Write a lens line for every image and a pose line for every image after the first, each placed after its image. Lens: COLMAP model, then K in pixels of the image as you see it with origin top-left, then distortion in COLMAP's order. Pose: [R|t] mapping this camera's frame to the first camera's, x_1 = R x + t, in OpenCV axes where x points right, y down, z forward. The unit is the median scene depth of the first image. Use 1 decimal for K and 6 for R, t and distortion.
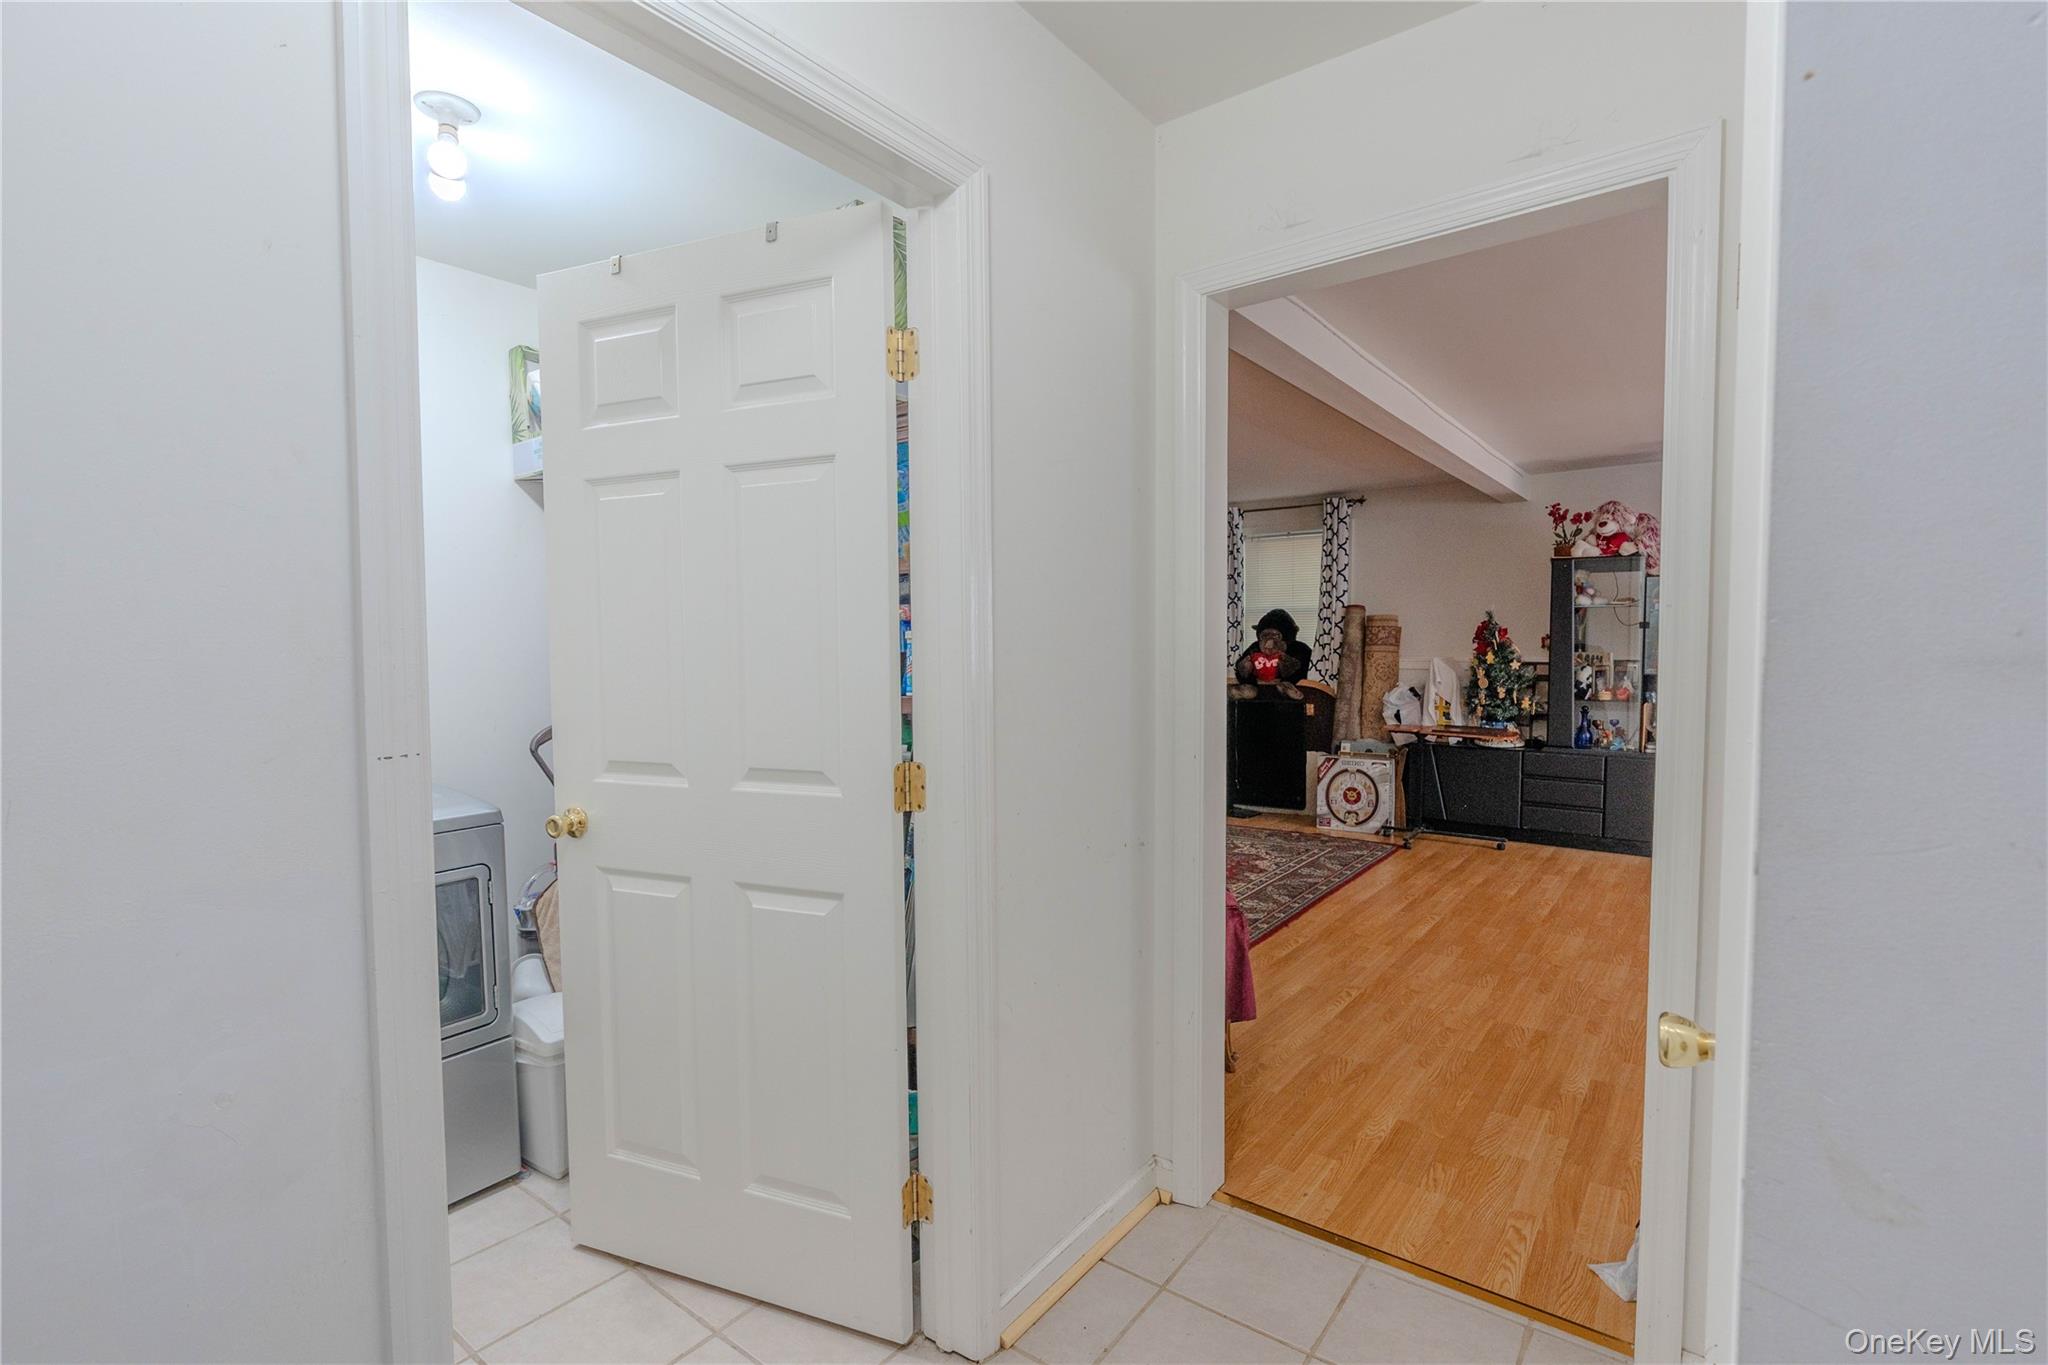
lens RADIAL K [[935.8, 0, 1027.7], [0, 935.8, 686.9], [0, 0, 1]] dist [-0.008212, 0.001467]
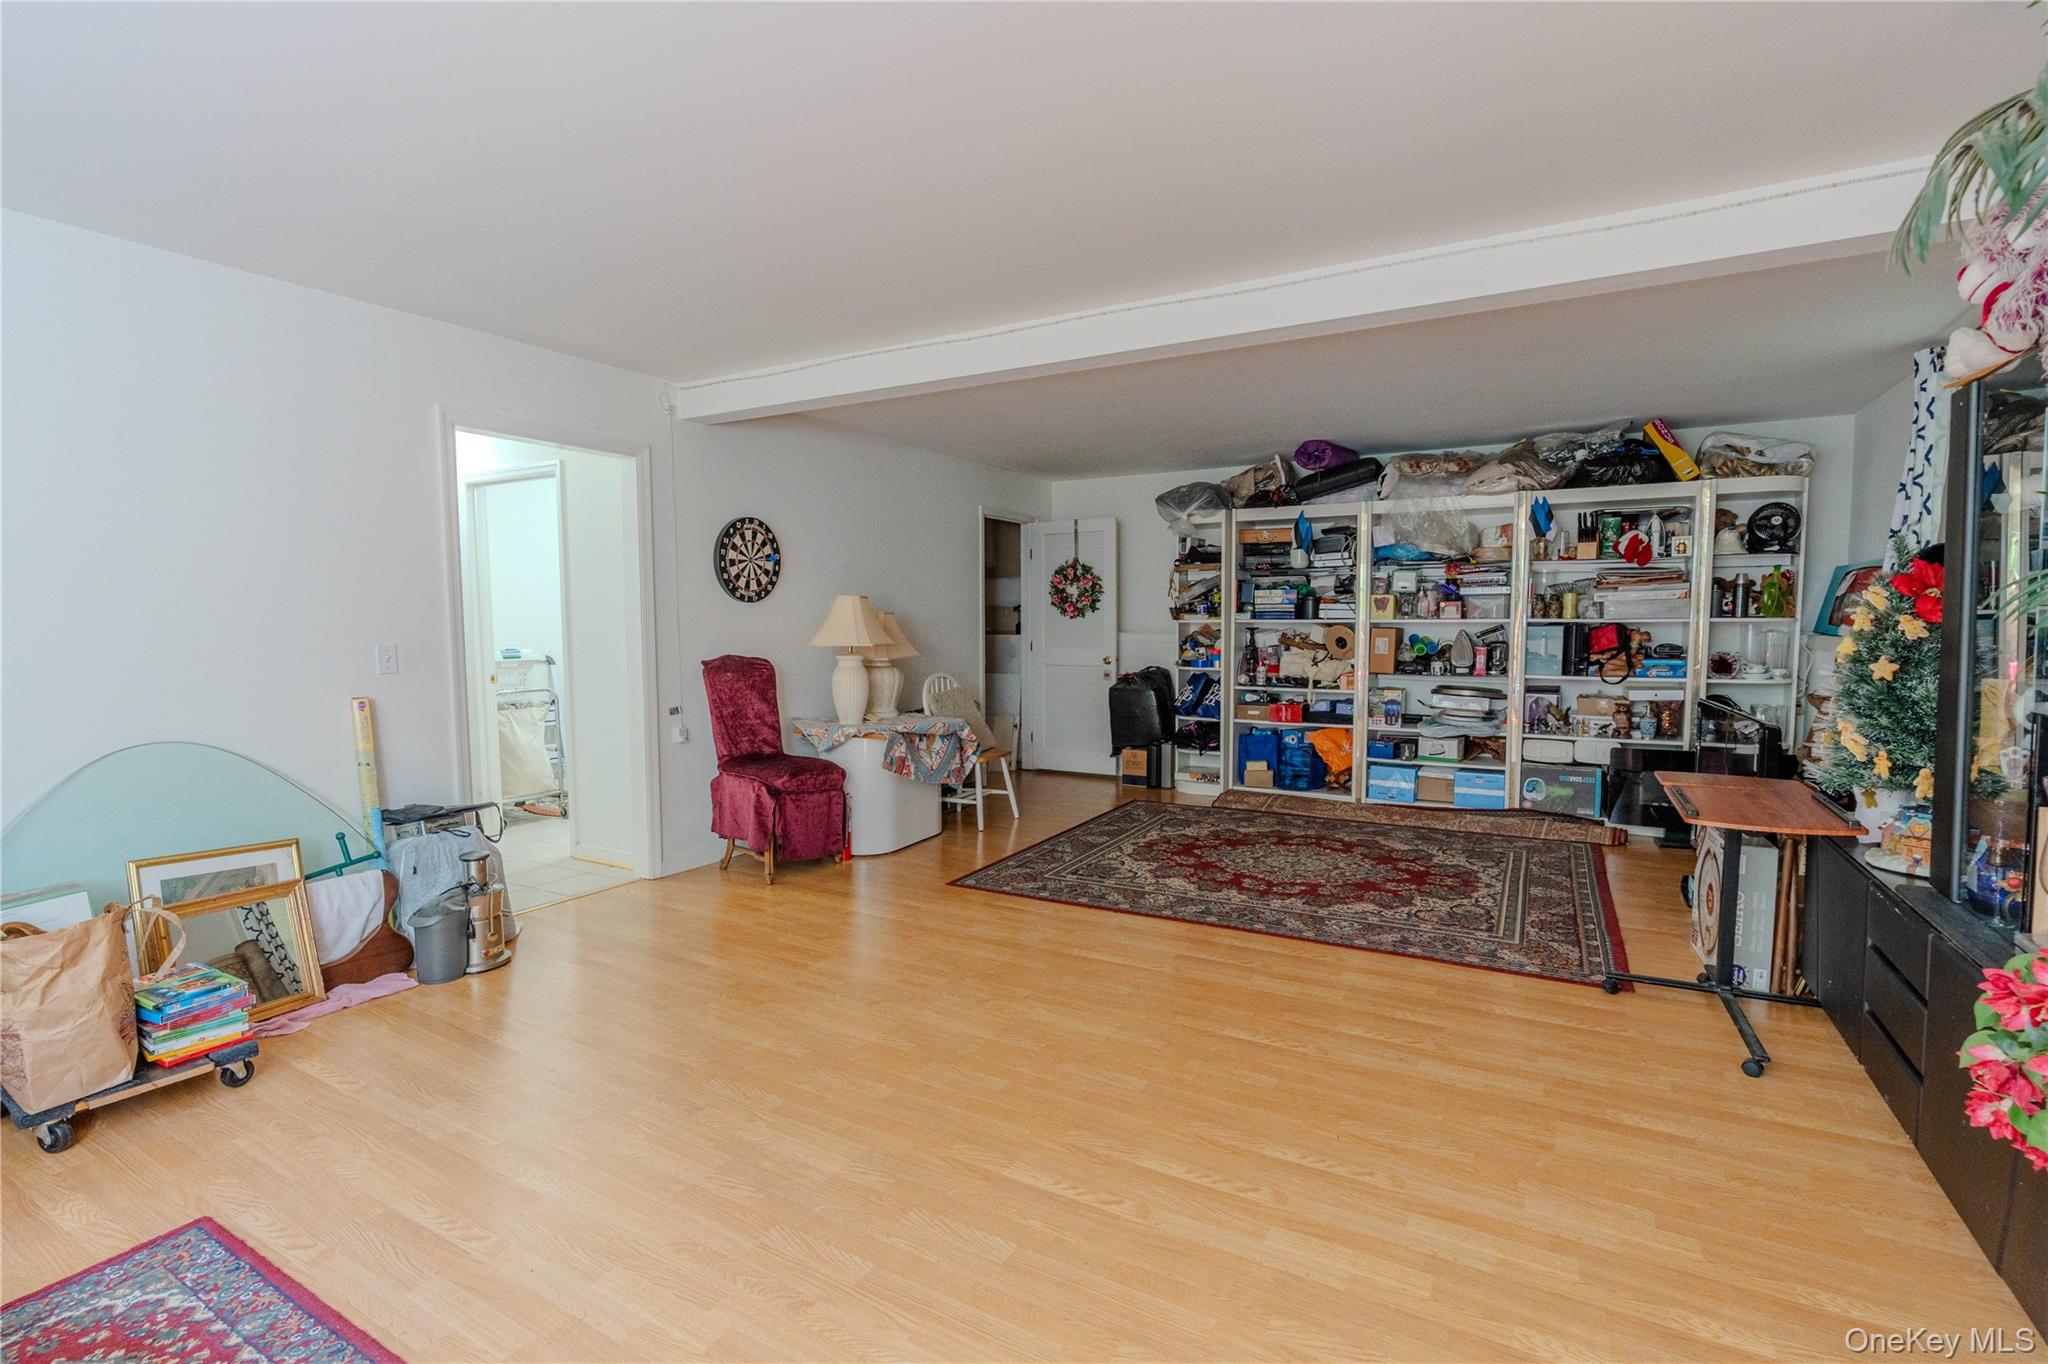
lens RADIAL K [[935.8, 0, 1027.7], [0, 935.8, 686.4], [0, 0, 1]] dist [-0.008212, 0.001467]
pose [[0.133698, 0.076625, -0.988055, 0.812498], [-0.040818, 0.996586, 0.071764, -0.027030], [0.990181, 0.030736, 0.136369, 0.536145]]
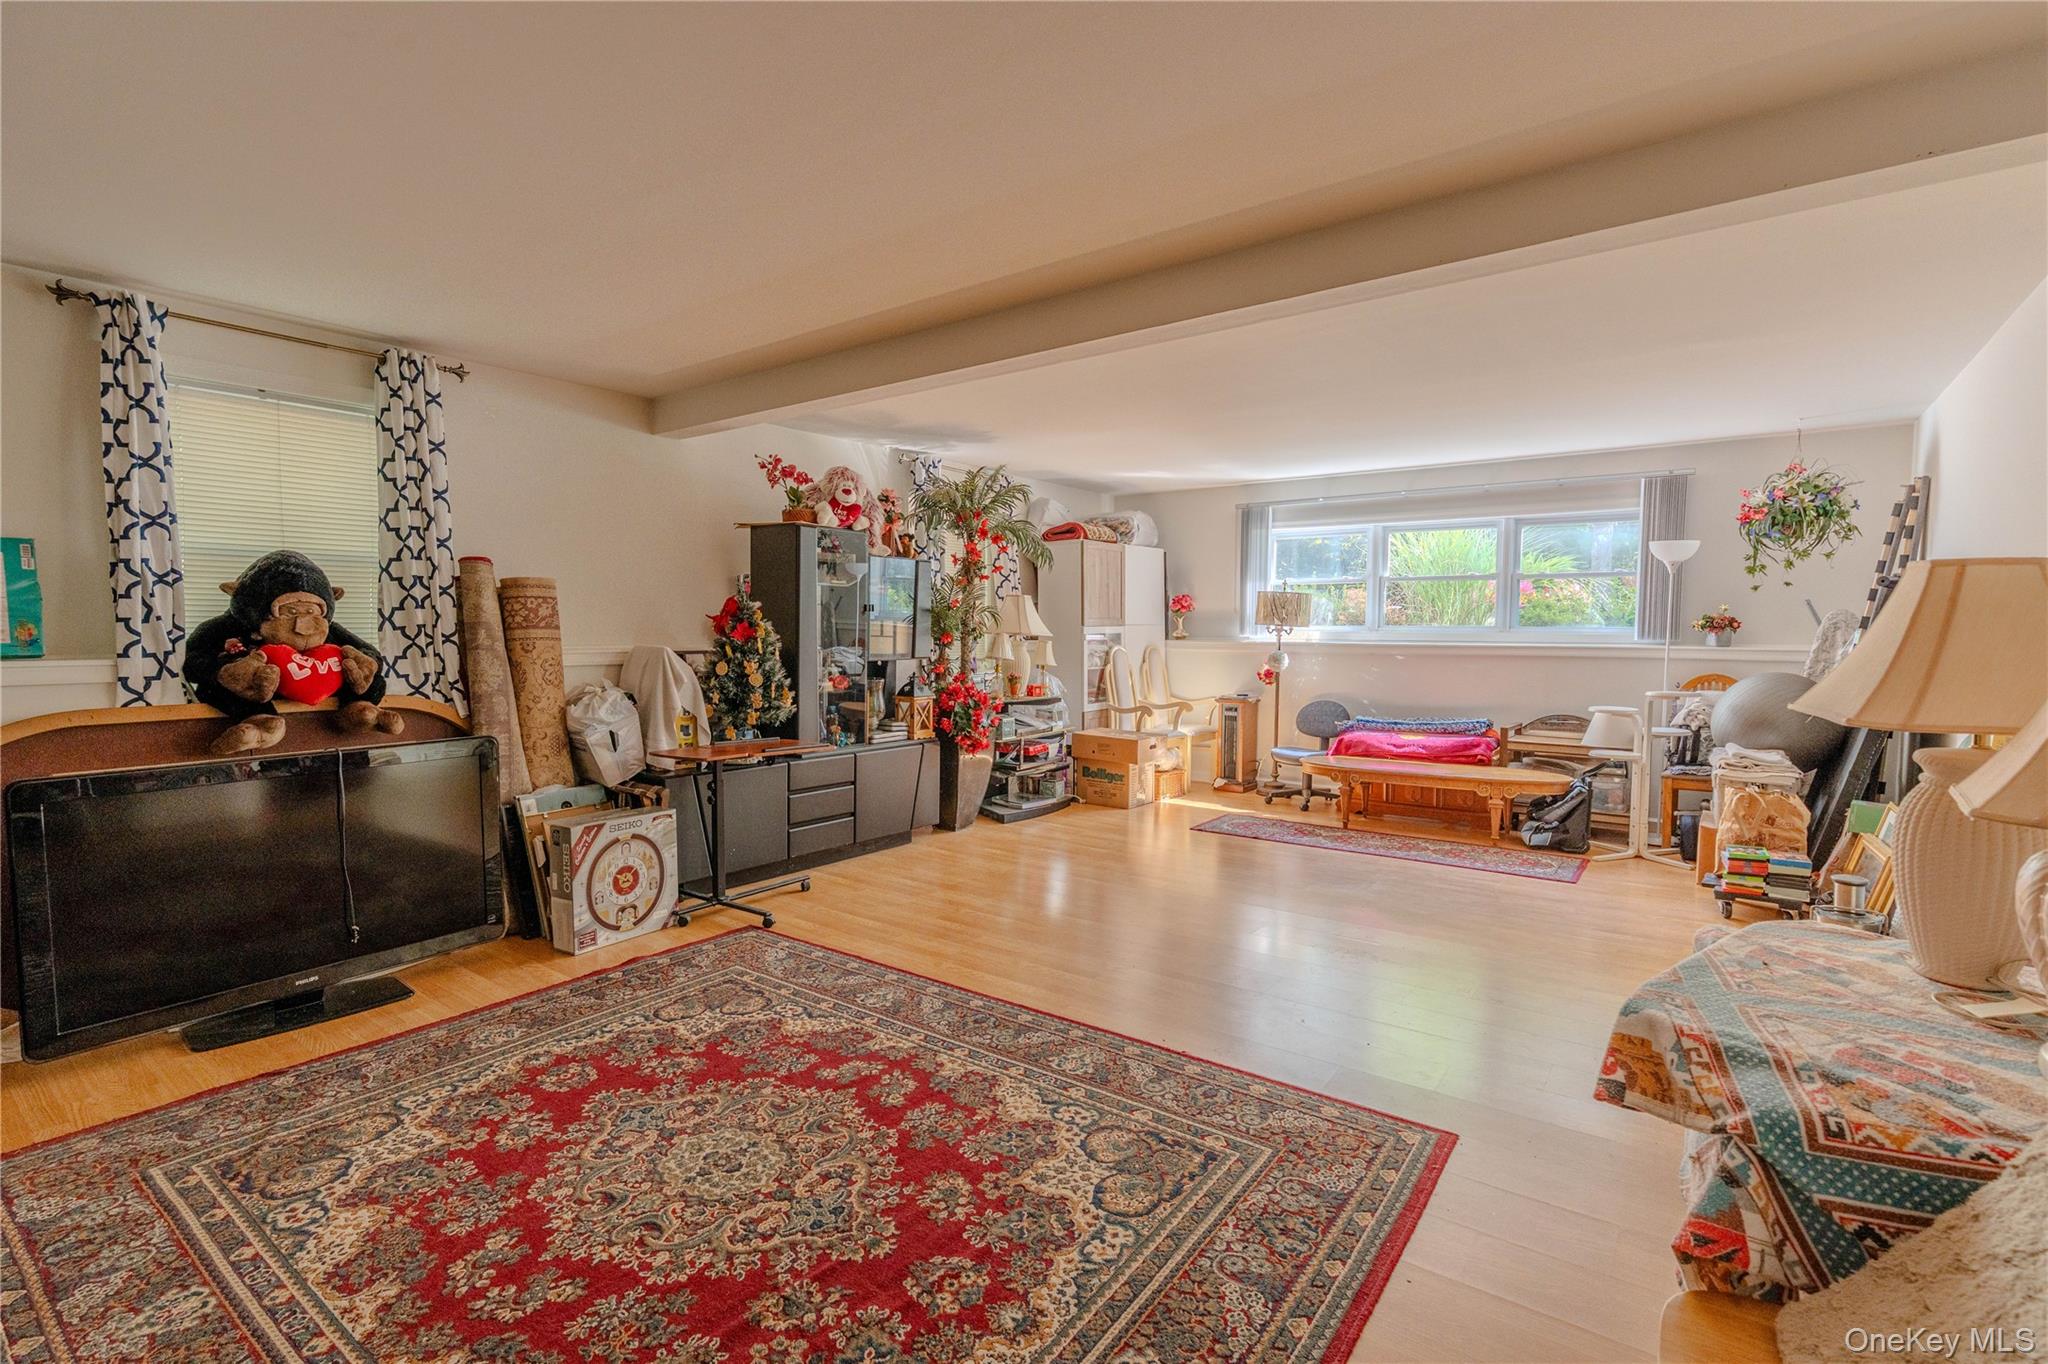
lens RADIAL K [[935.8, 0, 1027.7], [0, 935.8, 686.4], [0, 0, 1]] dist [-0.008212, 0.001467]
pose [[-0.011640, -0.059067, 0.998186, -0.245747], [0.043035, 0.997299, 0.059516, -0.031798], [-0.999006, 0.043650, -0.009066, 0.742815]]
